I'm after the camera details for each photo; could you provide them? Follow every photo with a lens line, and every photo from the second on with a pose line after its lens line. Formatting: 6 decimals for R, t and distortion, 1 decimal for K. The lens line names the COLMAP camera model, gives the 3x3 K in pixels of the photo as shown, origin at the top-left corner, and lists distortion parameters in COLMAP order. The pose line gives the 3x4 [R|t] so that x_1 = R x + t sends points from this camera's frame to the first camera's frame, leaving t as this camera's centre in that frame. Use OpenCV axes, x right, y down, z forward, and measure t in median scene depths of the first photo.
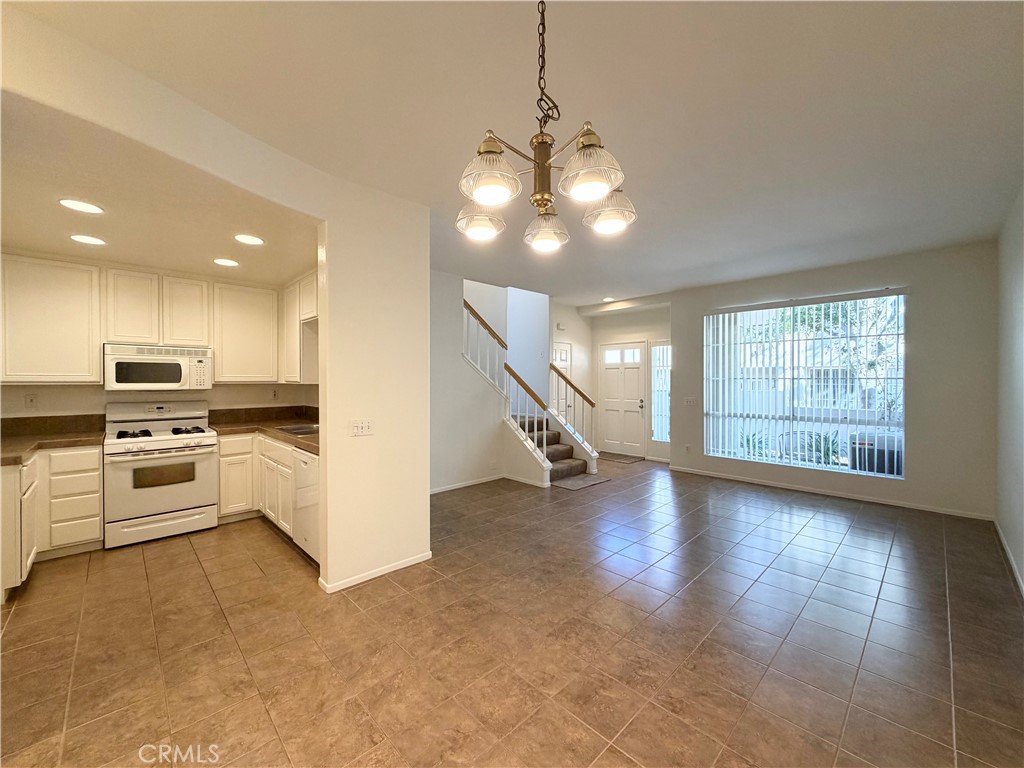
lens RADIAL K [[406.7, 0, 509.7], [0, 406.7, 380.4], [0, 0, 1]] dist [-0.001286, 0.000246]
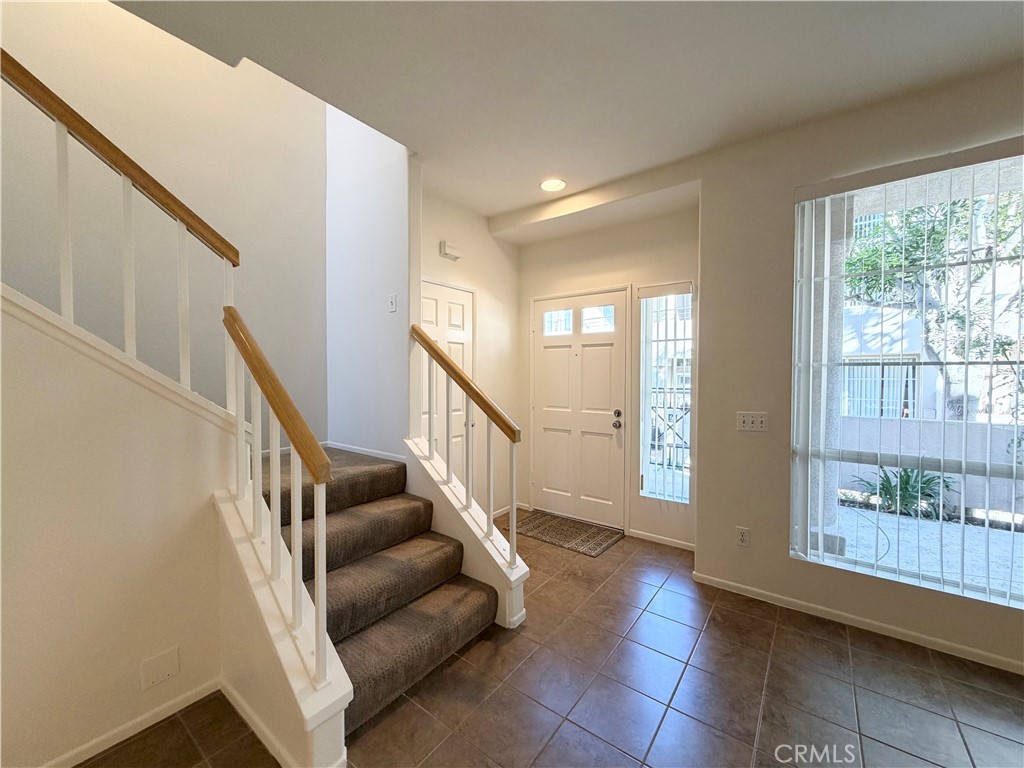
lens RADIAL K [[406.7, 0, 513.7], [0, 406.7, 388.4], [0, 0, 1]] dist [-0.001286, 0.000246]
pose [[0.985274, -0.004530, 0.170922, 0.139192], [-0.001408, 0.999400, 0.034607, 0.005814], [-0.170976, -0.034338, 0.984677, 0.630853]]
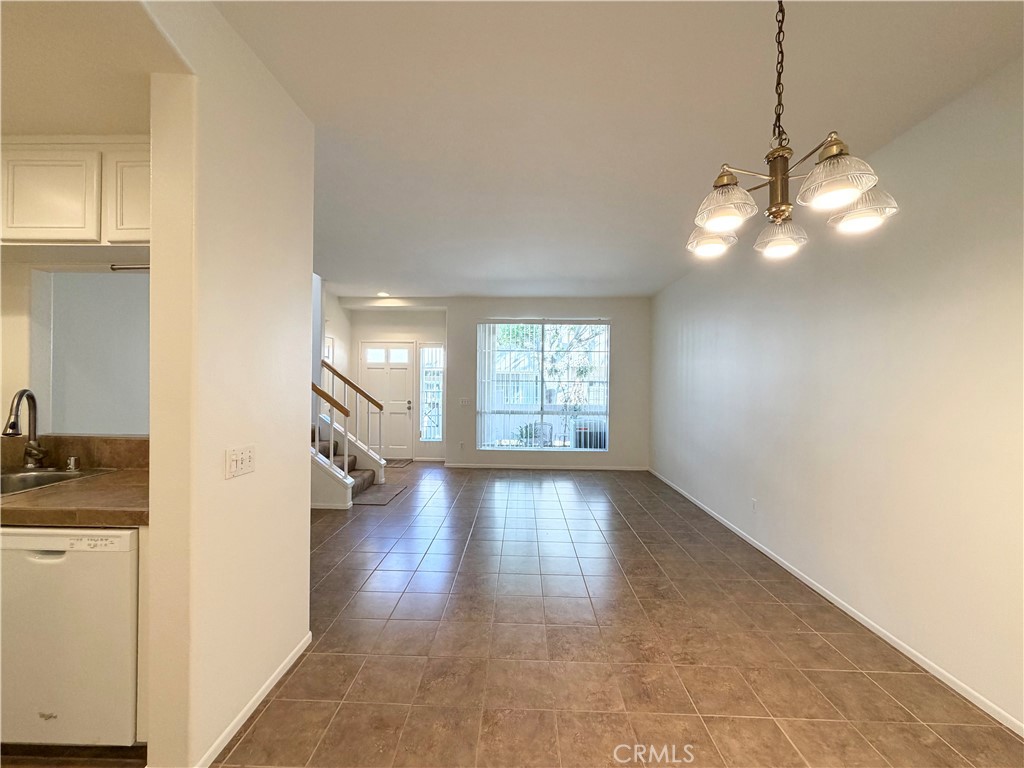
lens RADIAL K [[406.7, 0, 506.1], [0, 406.7, 380.5], [0, 0, 1]] dist [-0.001286, 0.000246]
pose [[0.712989, 0.012194, 0.701070, -0.231099], [-0.012459, 0.999911, -0.004721, -0.000392], [-0.701065, -0.005369, 0.713077, 0.149945]]
